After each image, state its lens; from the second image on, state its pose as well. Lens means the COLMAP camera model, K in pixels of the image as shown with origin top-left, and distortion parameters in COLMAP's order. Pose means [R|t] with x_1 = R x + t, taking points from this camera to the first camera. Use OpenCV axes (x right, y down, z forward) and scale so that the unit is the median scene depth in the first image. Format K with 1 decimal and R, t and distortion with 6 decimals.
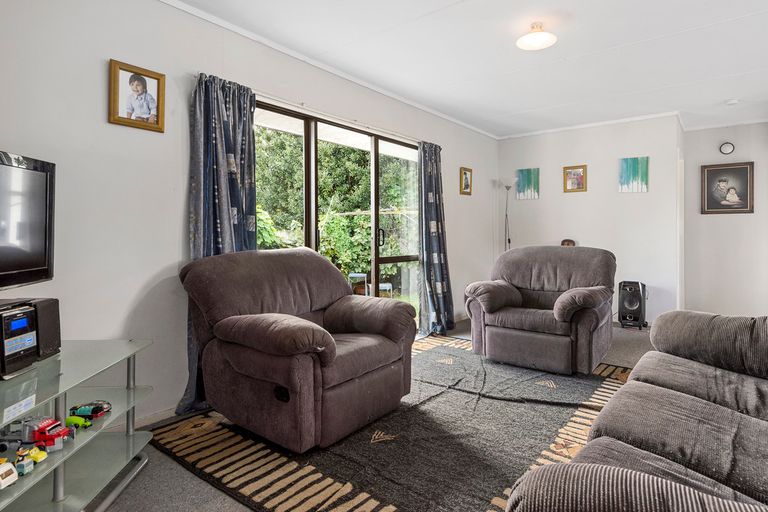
lens RADIAL K [[422.0, 0, 381.3], [0, 422.0, 232.6], [0, 0, 1]] dist [0.000489, -0.001388]
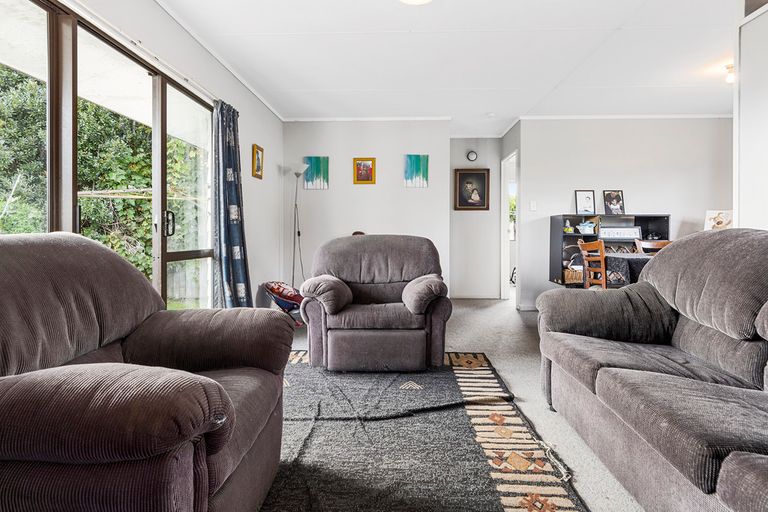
lens RADIAL K [[422.0, 0, 381.3], [0, 422.0, 232.6], [0, 0, 1]] dist [0.000489, -0.001388]
pose [[0.803562, 0.001664, 0.595219, -0.156562], [-0.001188, 0.999999, -0.001192, 0.030572], [-0.595220, 0.000251, 0.803563, 0.270675]]
